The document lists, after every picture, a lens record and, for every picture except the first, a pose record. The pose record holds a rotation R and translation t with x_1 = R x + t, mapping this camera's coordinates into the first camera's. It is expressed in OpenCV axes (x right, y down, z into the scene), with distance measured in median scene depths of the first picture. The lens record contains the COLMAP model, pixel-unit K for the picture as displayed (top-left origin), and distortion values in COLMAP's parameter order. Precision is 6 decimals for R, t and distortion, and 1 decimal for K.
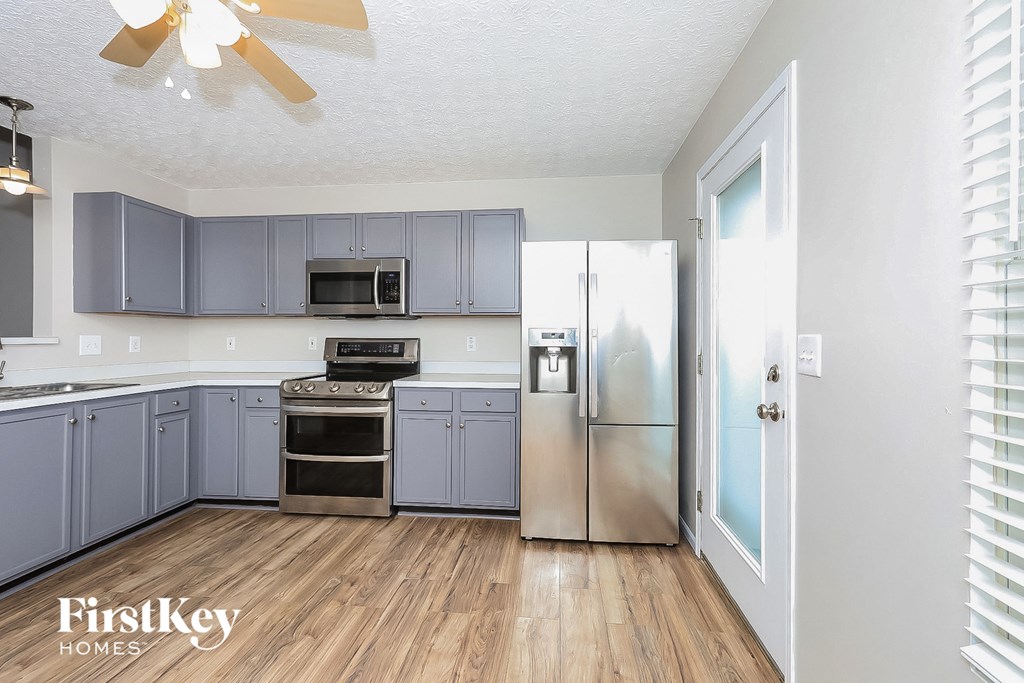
lens RADIAL K [[469.4, 0, 505.9], [0, 469.4, 336.0], [0, 0, 1]] dist [0.002662, 0.000028]
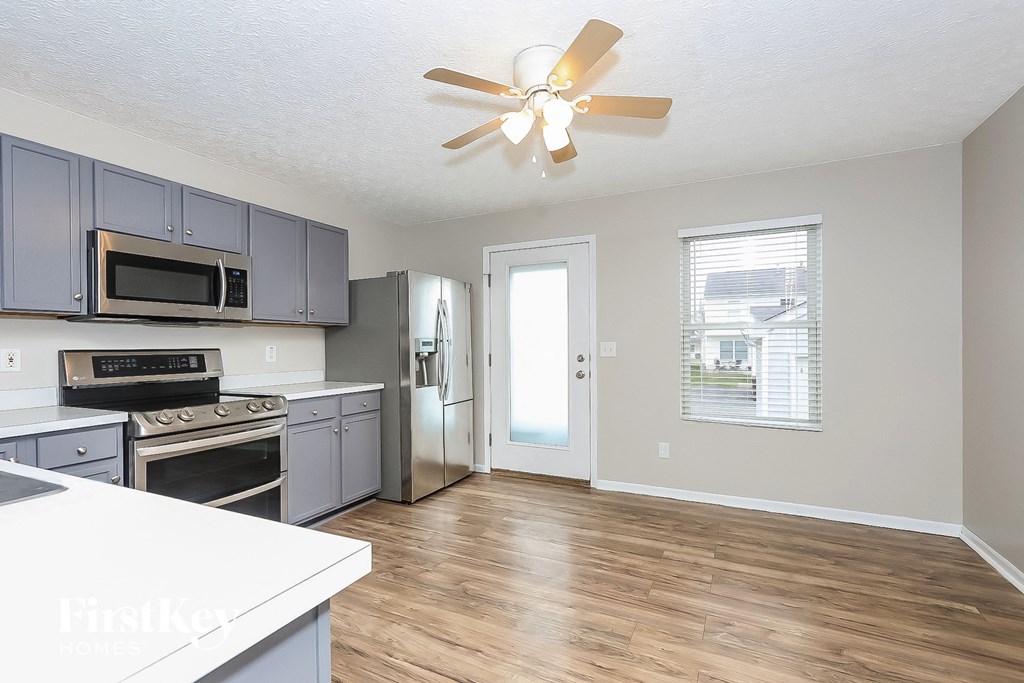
lens RADIAL K [[469.4, 0, 509.6], [0, 469.4, 346.3], [0, 0, 1]] dist [0.002662, 0.000028]
pose [[0.341014, -0.008133, 0.940023, -0.869342], [0.010166, 0.999936, 0.004963, 0.001840], [-0.940003, 0.007864, 0.341075, 0.254208]]
